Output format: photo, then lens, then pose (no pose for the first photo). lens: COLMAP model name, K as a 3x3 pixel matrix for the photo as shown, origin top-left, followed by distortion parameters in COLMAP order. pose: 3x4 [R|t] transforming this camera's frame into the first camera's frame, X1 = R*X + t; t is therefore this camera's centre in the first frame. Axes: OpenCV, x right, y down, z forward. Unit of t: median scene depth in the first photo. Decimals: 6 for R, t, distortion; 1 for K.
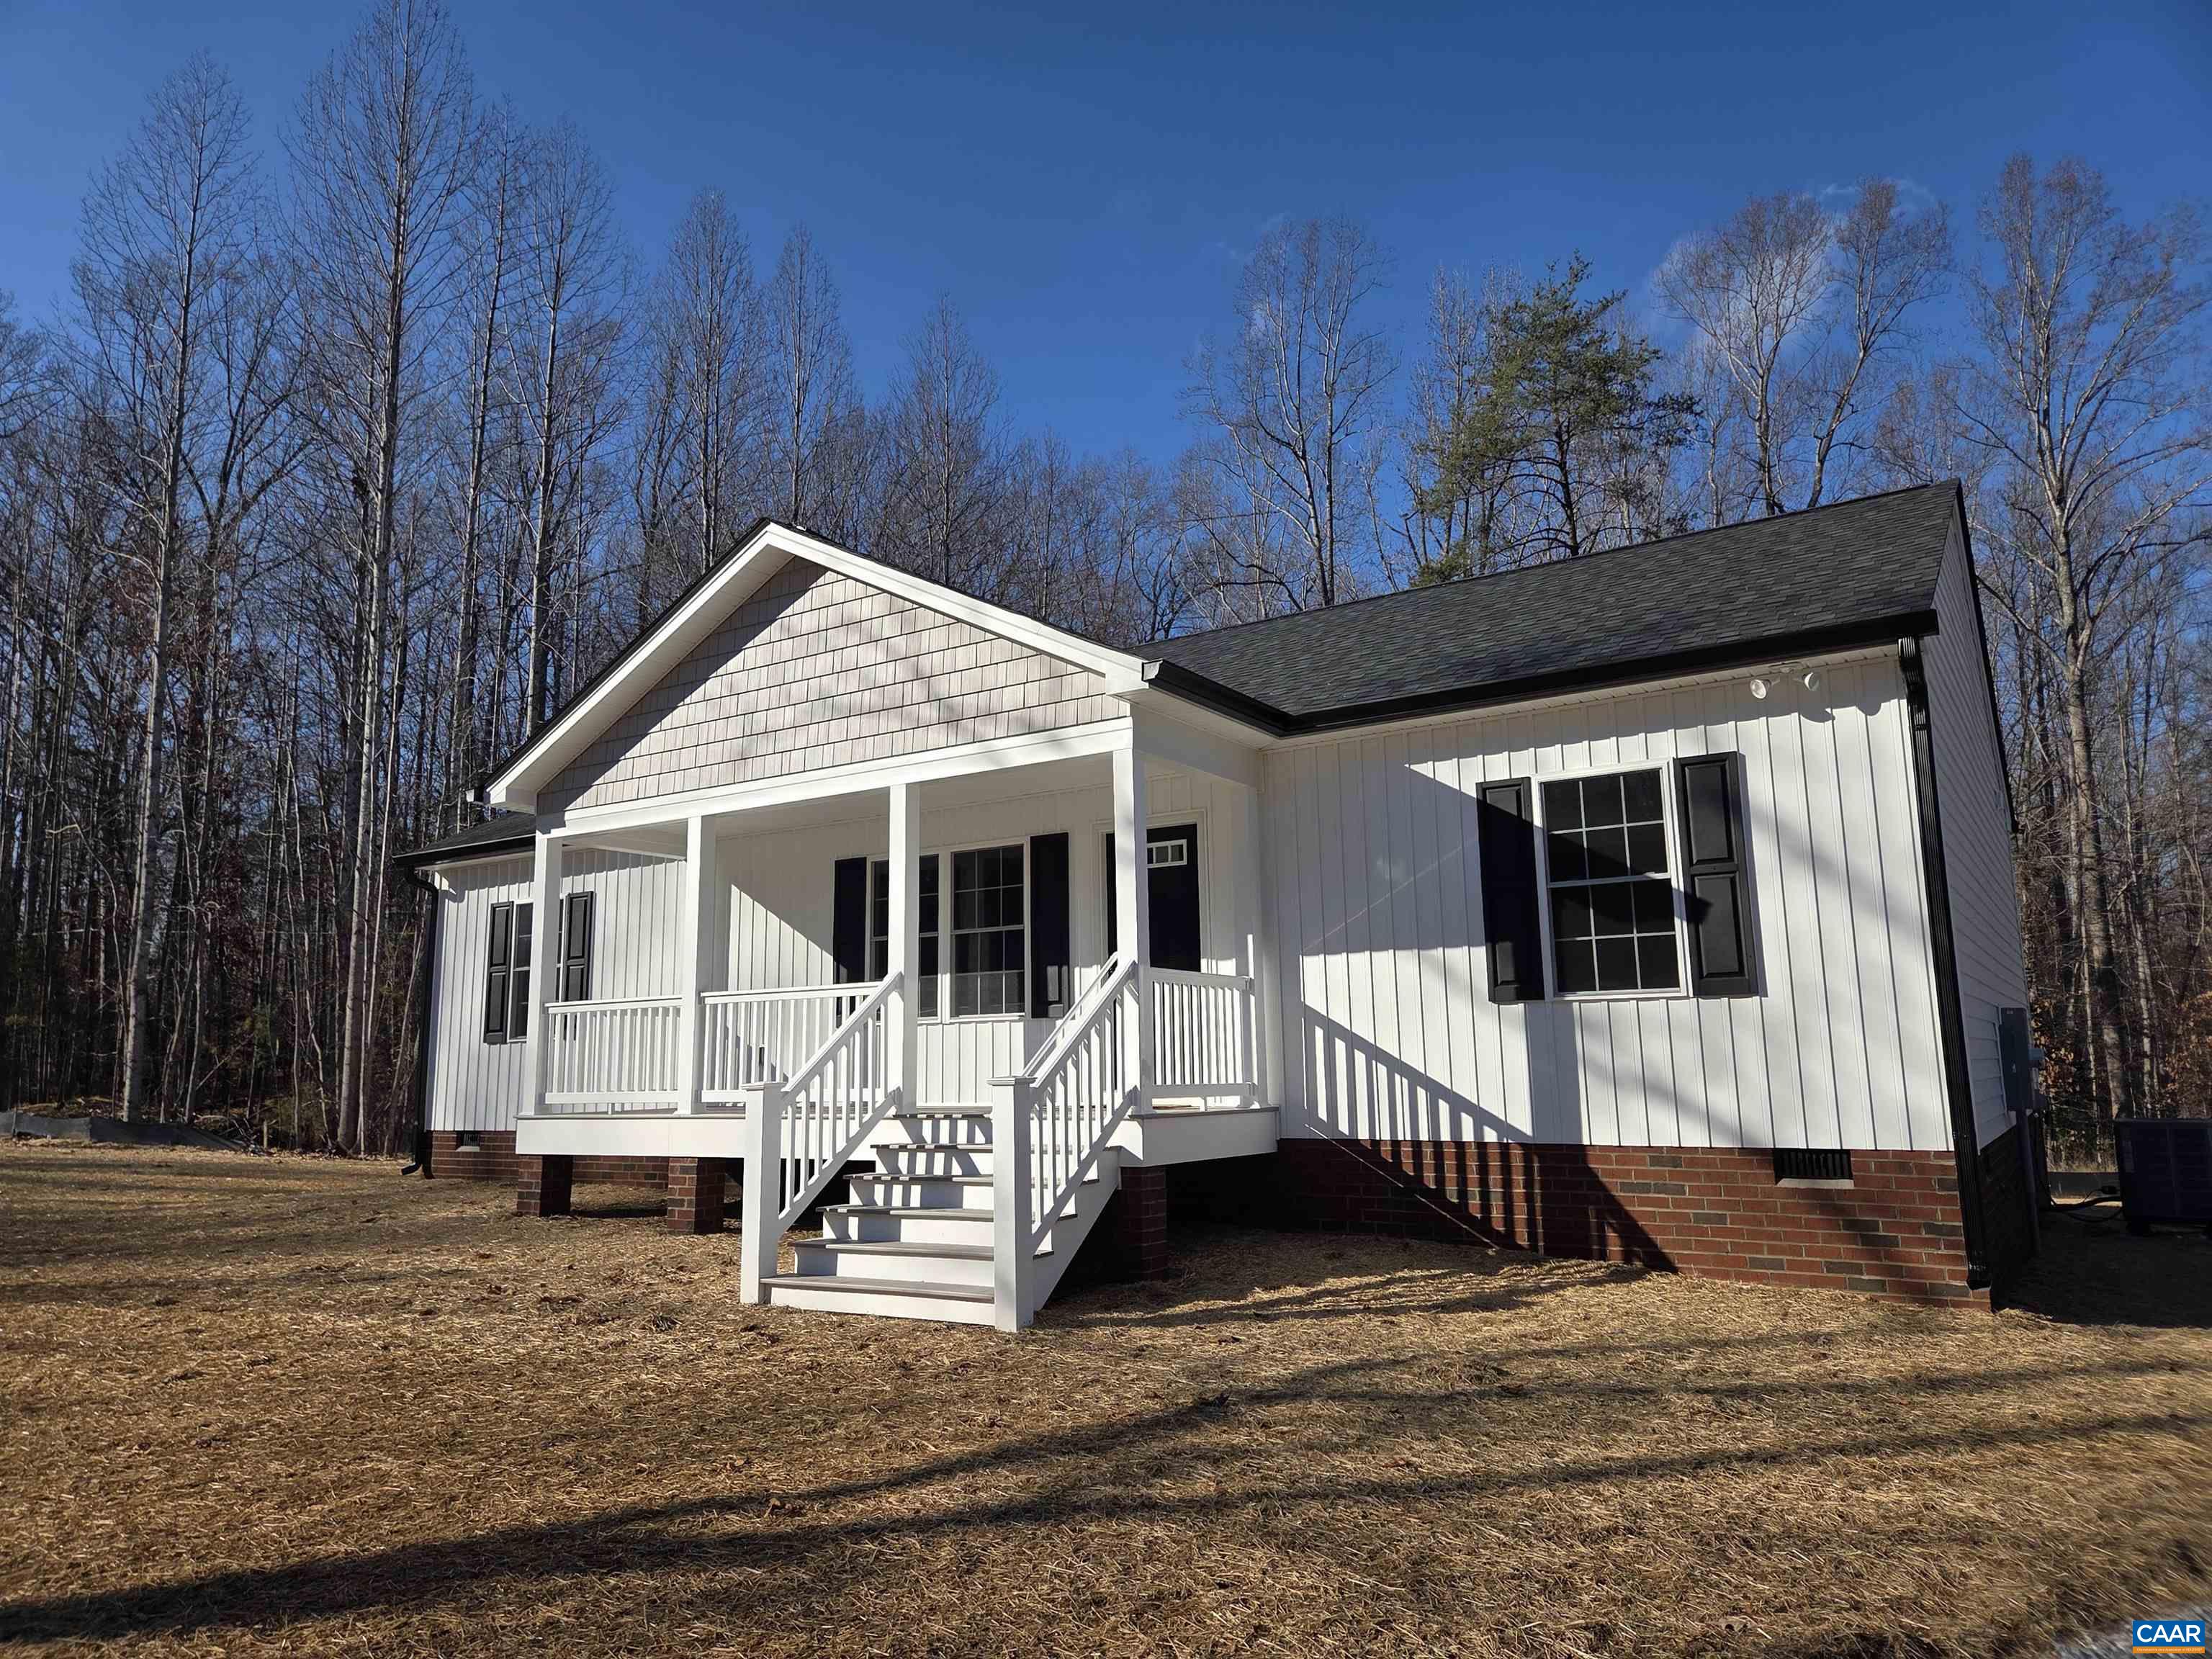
lens RADIAL K [[1465.4, 0, 1109.3], [0, 1465.4, 824.1], [0, 0, 1]] dist [0.075215, -0.062765]
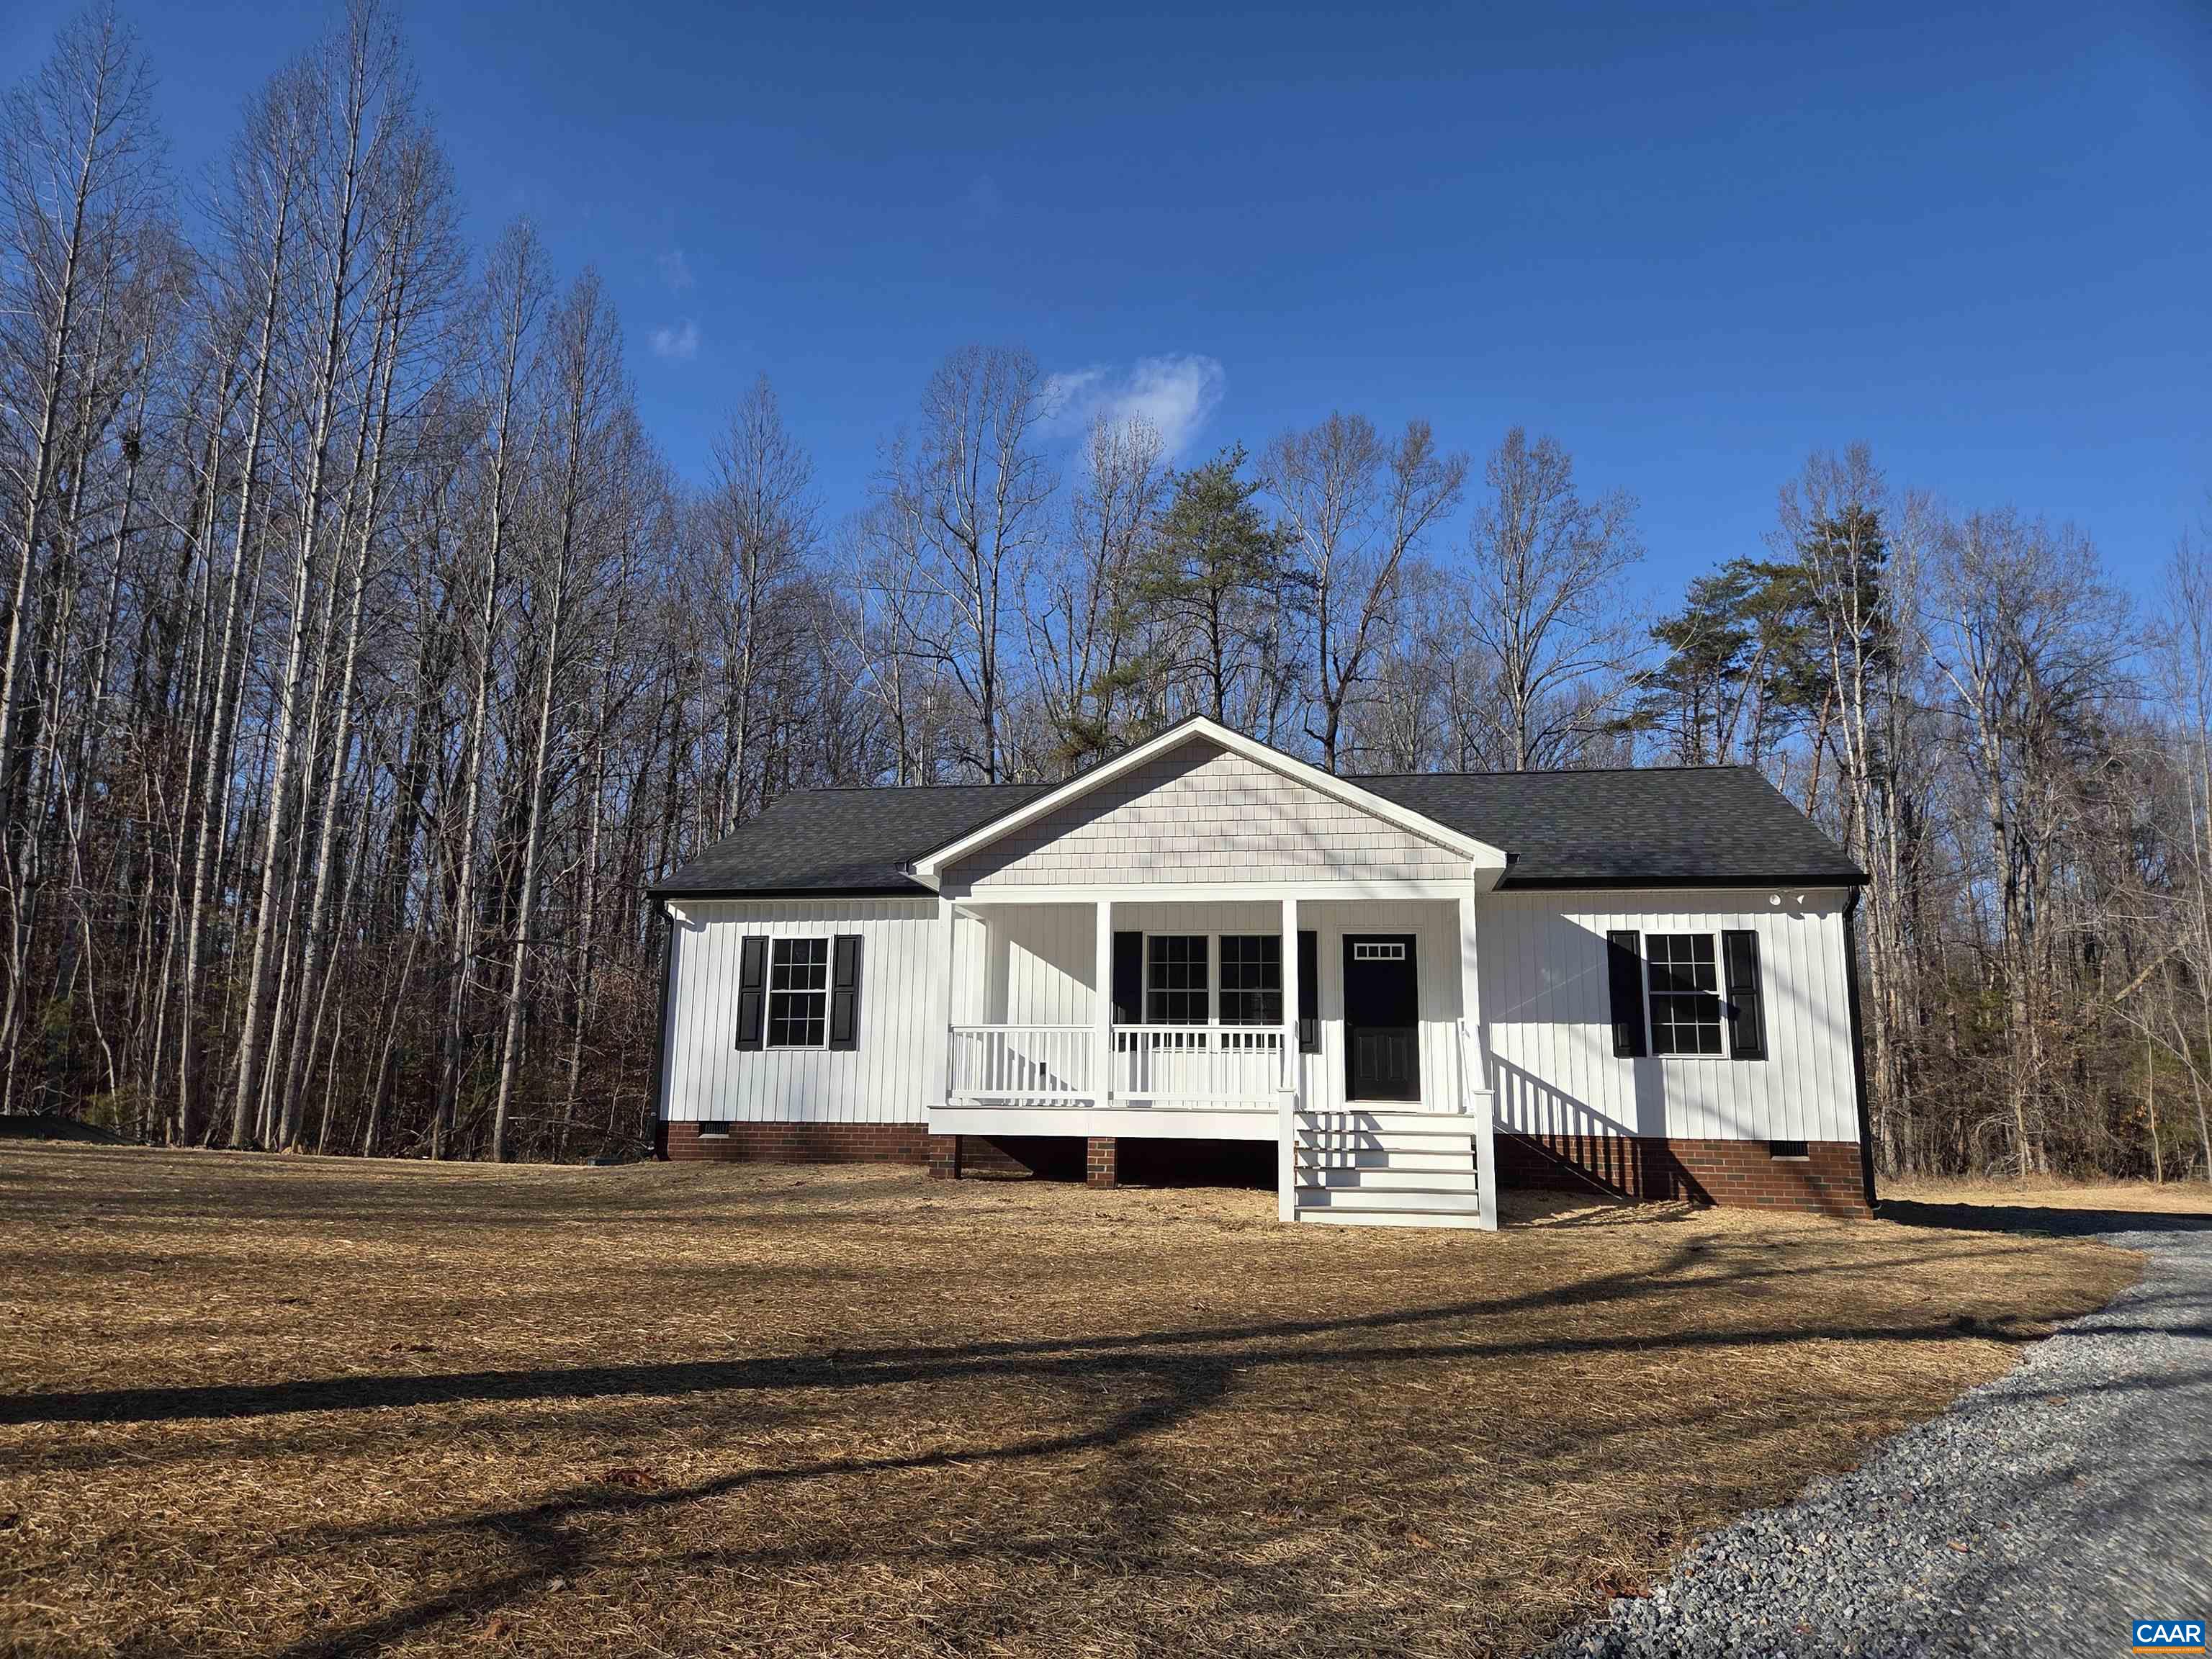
lens RADIAL K [[1466.6, 0, 1109.5], [0, 1466.6, 814.8], [0, 0, 1]] dist [0.077678, -0.069906]
pose [[0.916945, 0.103811, 0.385273, -0.981135], [-0.092697, 0.994567, -0.047366, -0.026467], [-0.388097, 0.007718, 0.921586, -0.389594]]
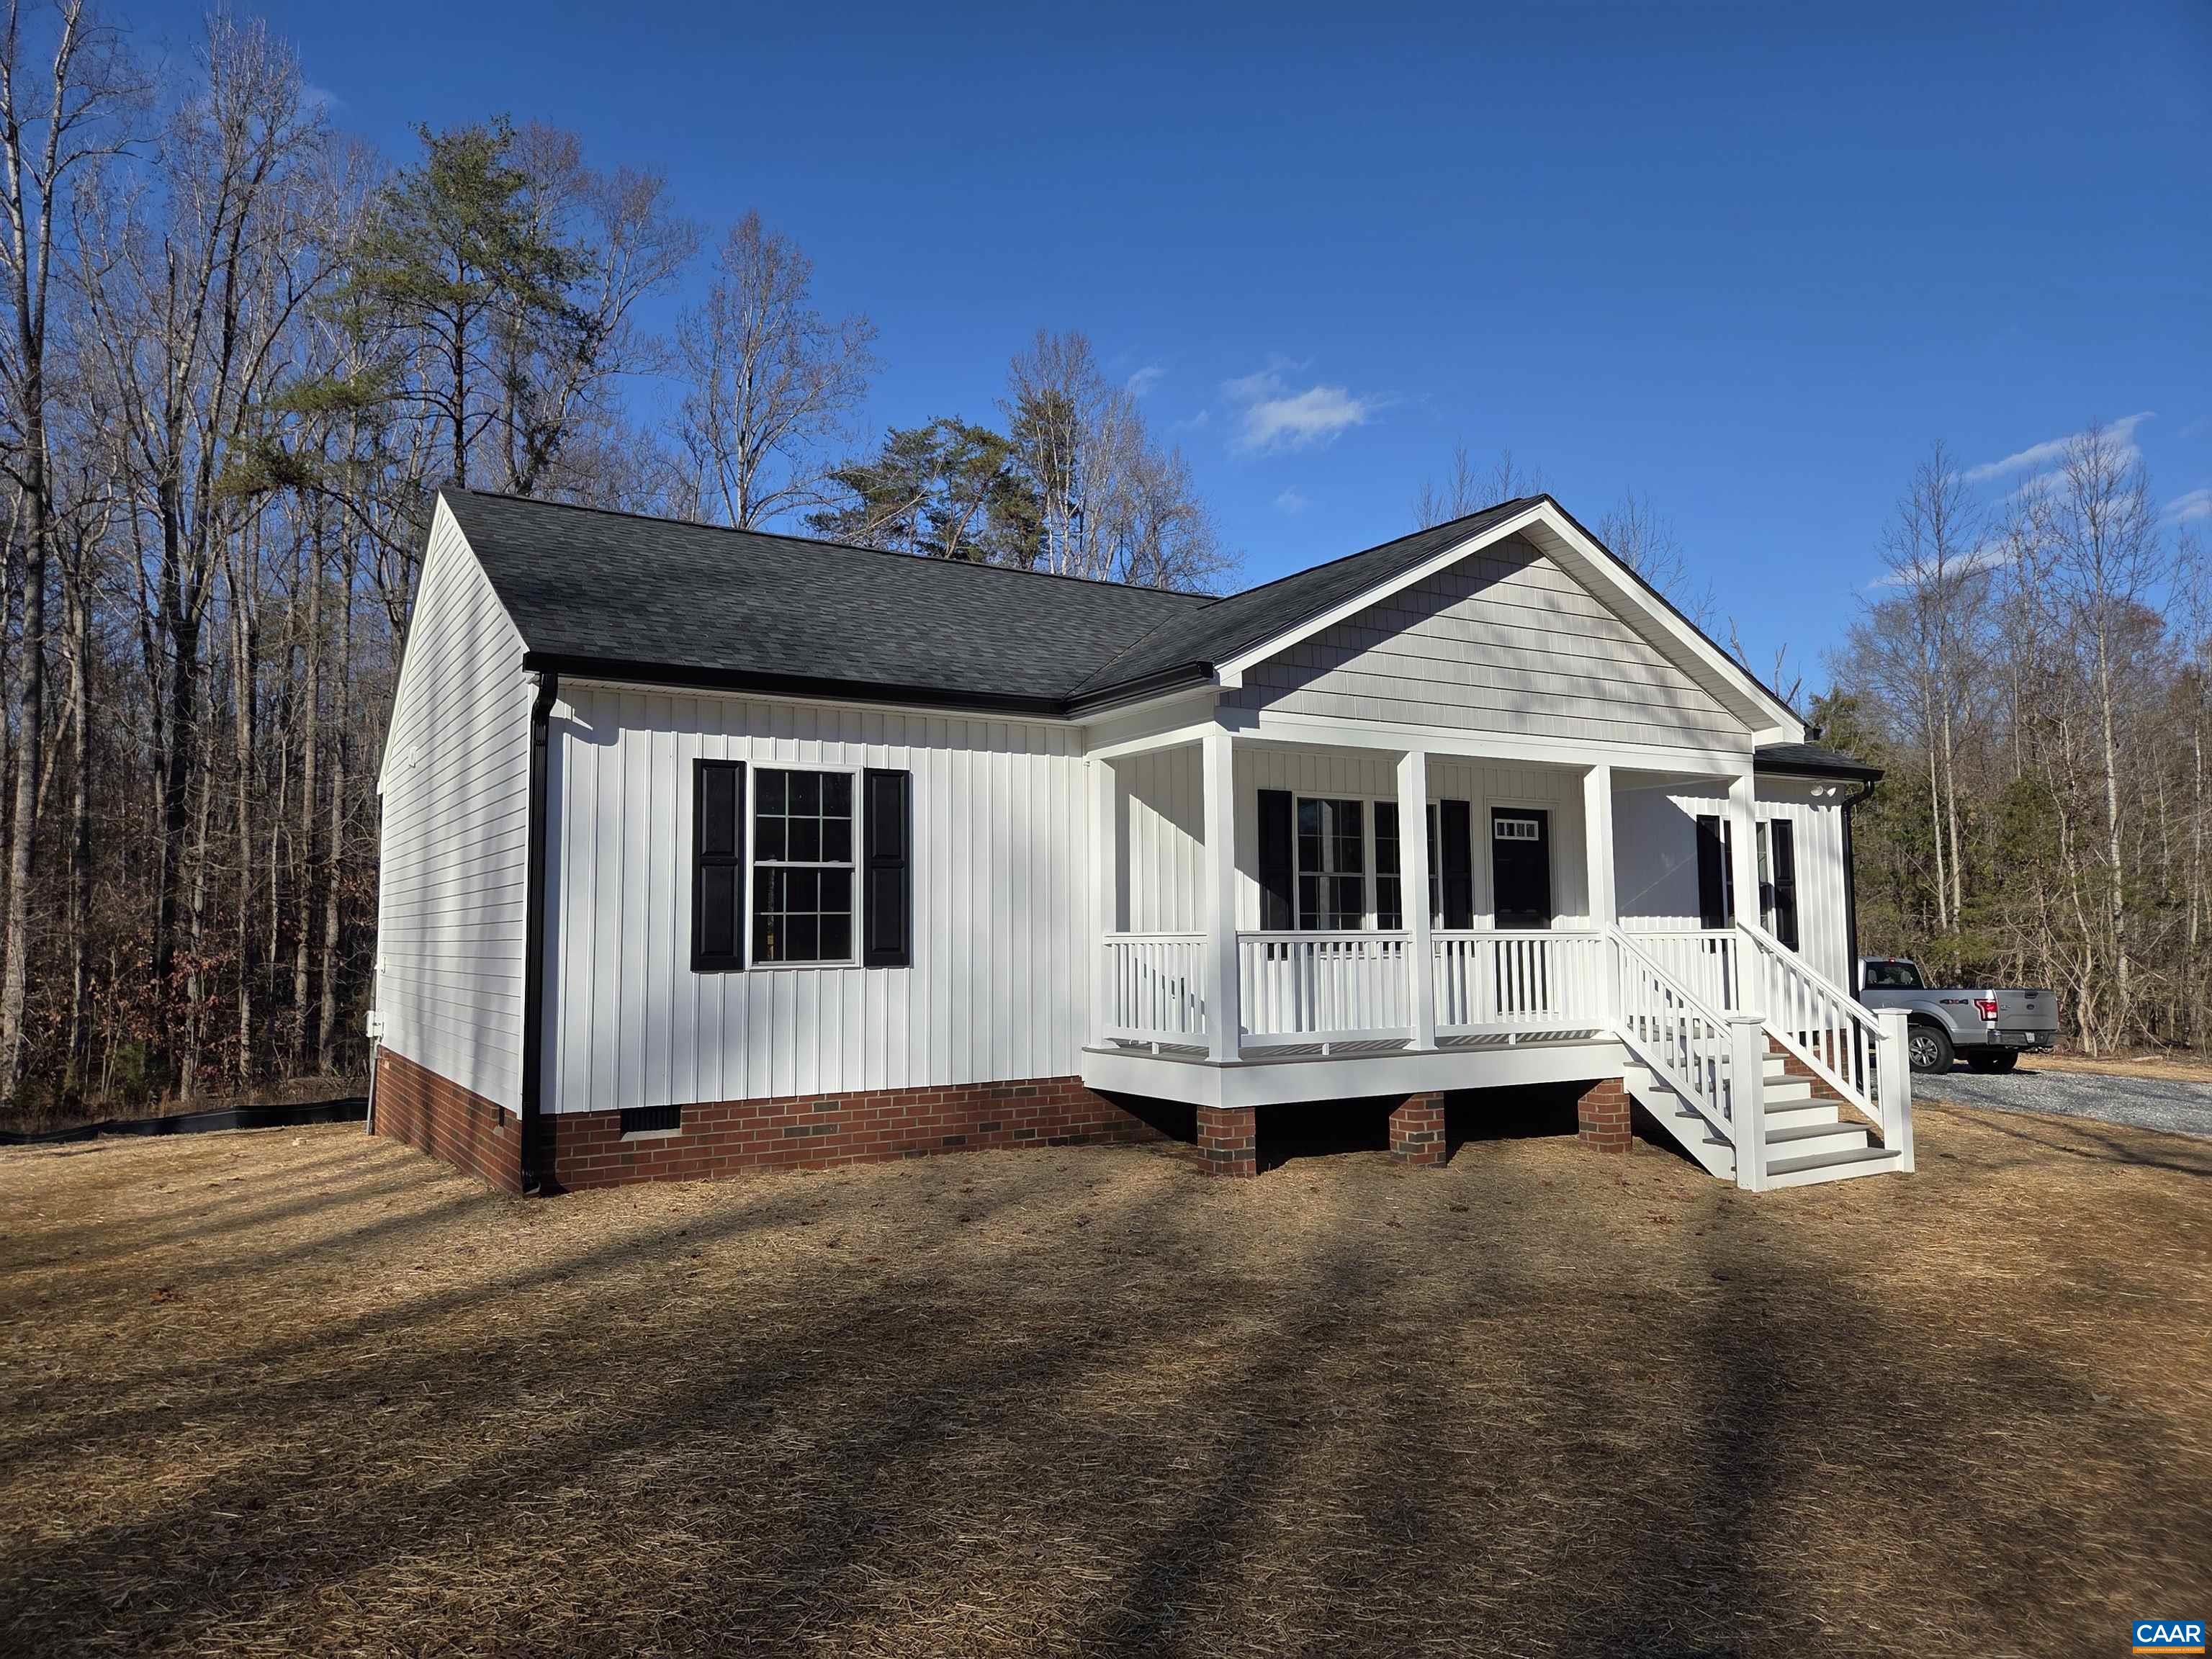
lens RADIAL K [[1466.6, 0, 1109.5], [0, 1466.6, 814.8], [0, 0, 1]] dist [0.077678, -0.069906]
pose [[0.419677, 0.088958, 0.903304, -1.463366], [-0.145780, 0.988873, -0.029655, 0.112151], [-0.895890, -0.119238, 0.427975, 0.882066]]
